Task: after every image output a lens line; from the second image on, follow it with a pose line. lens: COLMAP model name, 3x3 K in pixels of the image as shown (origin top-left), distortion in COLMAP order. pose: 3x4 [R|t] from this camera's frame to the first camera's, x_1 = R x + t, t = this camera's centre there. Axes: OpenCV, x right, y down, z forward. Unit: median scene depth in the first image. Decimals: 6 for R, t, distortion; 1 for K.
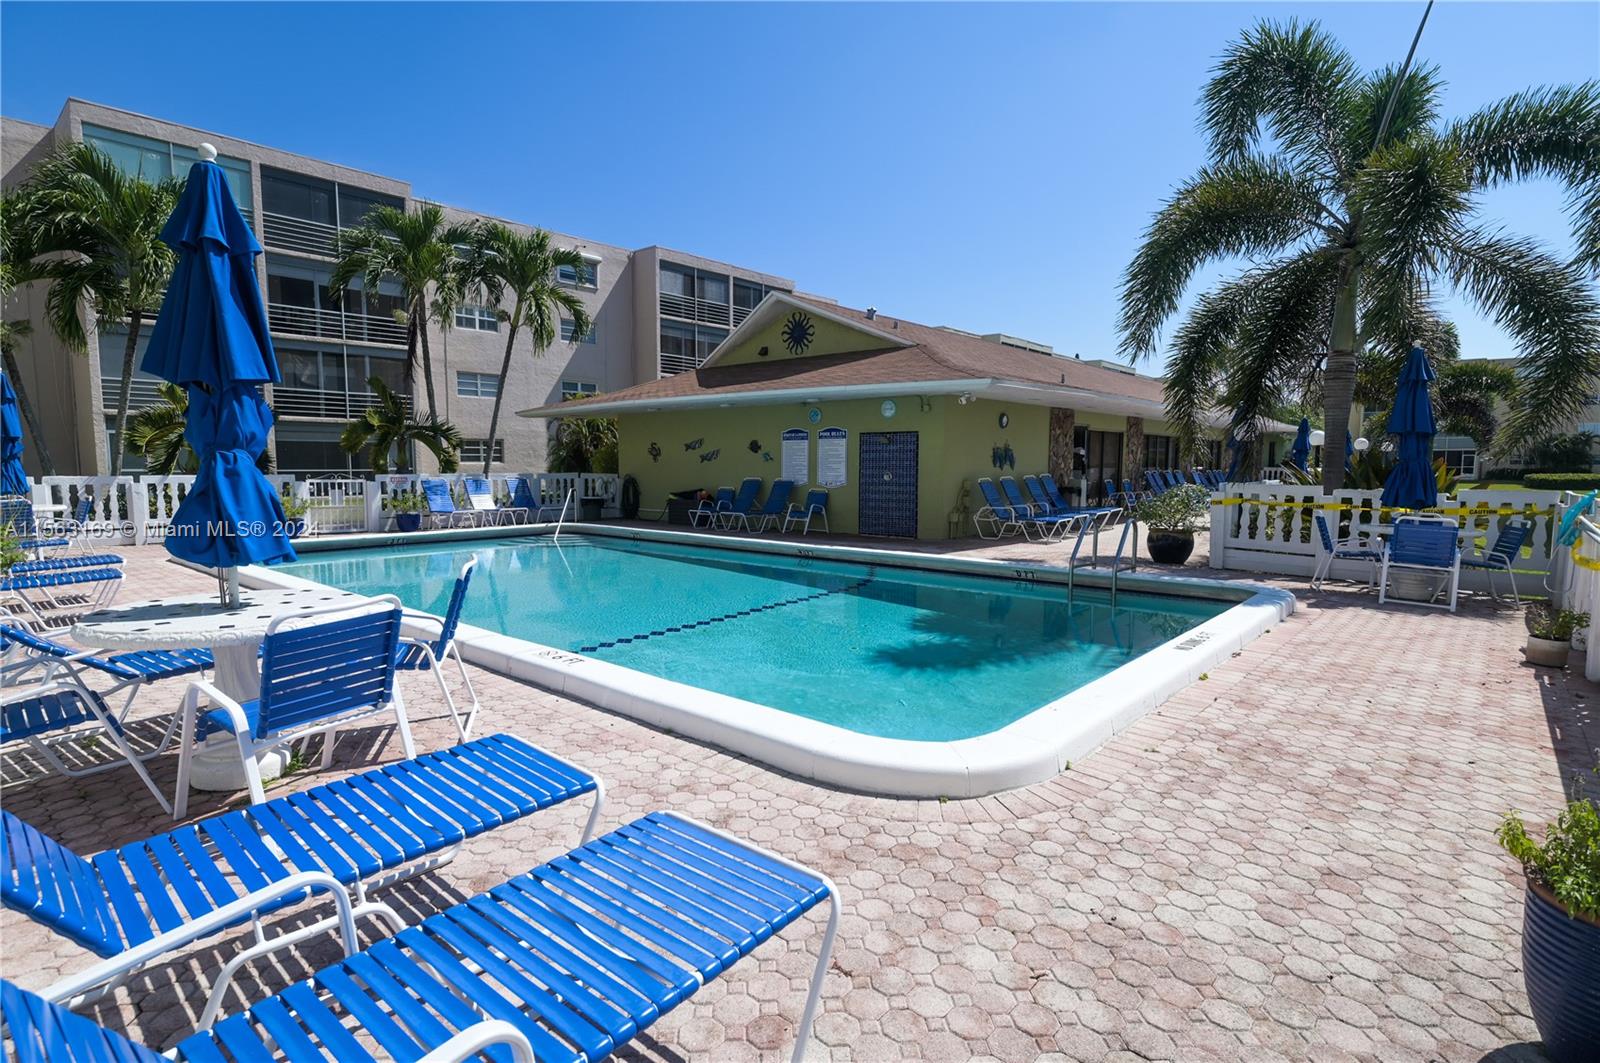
lens RADIAL K [[820.7, 0, 800.0], [0, 820.7, 531.5], [0, 0, 1]] dist [-0.005208, -0.000127]
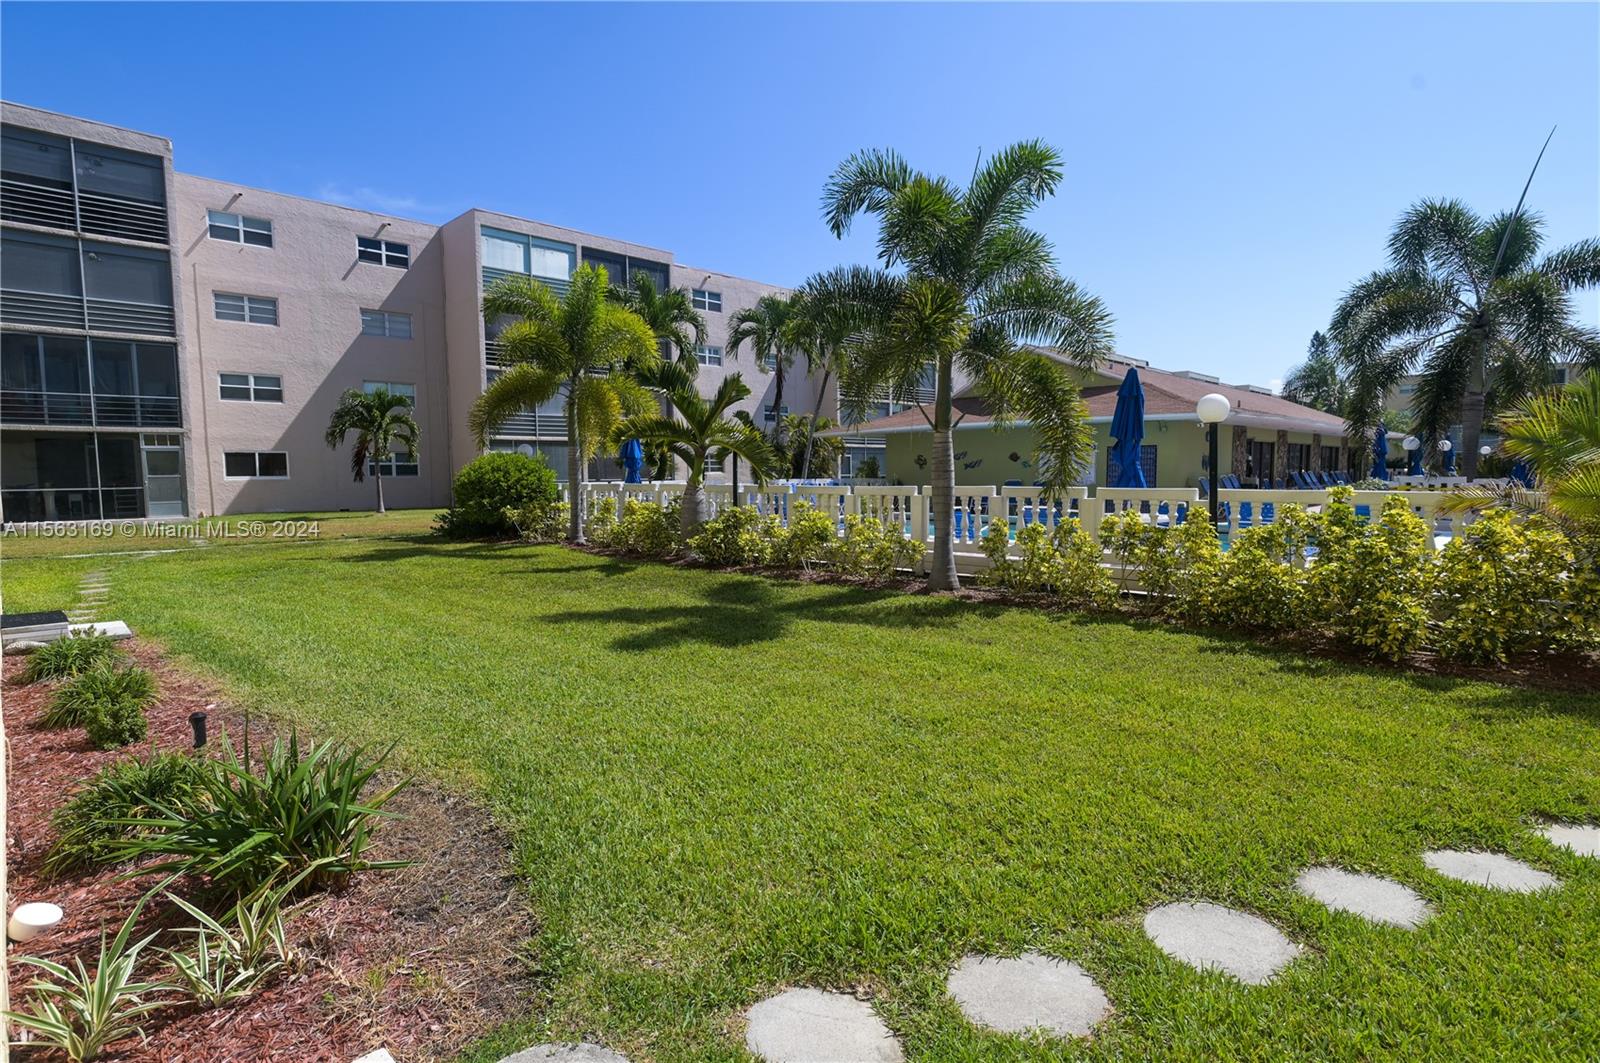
lens RADIAL K [[815.8, 0, 800.0], [0, 815.8, 531.5], [0, 0, 1]] dist [0.001891, -0.000199]
pose [[0.998224, -0.007918, -0.059052, -0.317790], [0.007342, 0.999923, -0.009961, 0.031828], [0.059126, 0.009509, 0.998205, -0.378150]]
